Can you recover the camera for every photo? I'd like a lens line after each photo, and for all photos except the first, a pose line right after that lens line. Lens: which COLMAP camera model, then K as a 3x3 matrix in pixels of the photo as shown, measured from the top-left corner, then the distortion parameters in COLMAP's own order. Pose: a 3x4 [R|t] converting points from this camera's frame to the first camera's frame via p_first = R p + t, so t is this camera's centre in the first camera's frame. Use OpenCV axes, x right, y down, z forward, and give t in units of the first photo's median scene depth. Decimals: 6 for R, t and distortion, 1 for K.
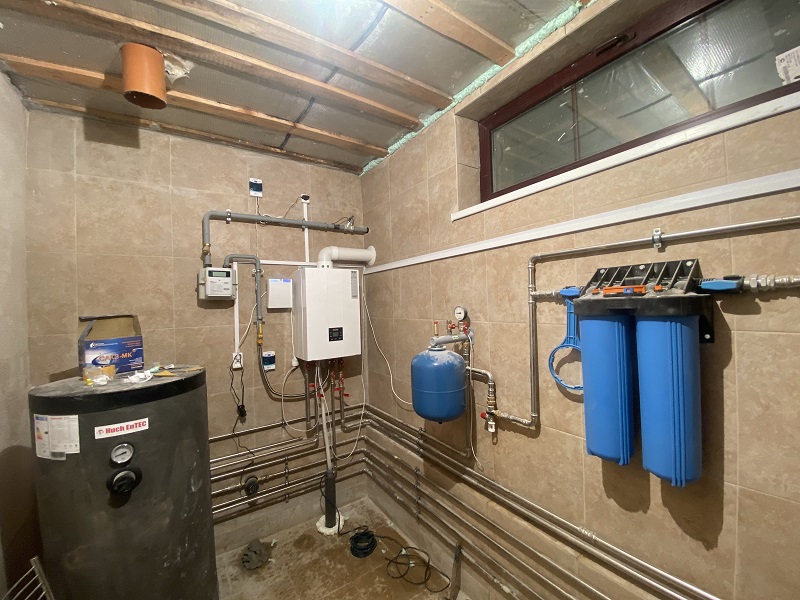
lens RADIAL K [[320.8, 0, 401.1], [0, 320.8, 303.7], [0, 0, 1]] dist [0.010097, -0.016013]
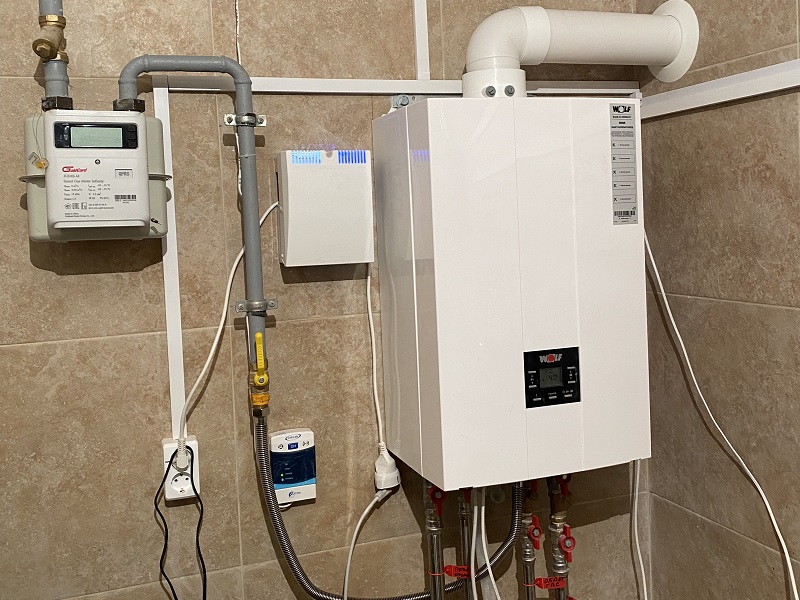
lens RADIAL K [[903.0, 0, 400.0], [0, 903.0, 300.0], [0, 0, 1]] dist [0.094532, -0.003125]
pose [[0.964756, 0.011712, -0.262885, -0.136339], [0.012957, 0.995683, 0.091912, -0.025114], [0.262826, -0.092079, 0.960439, 0.329318]]
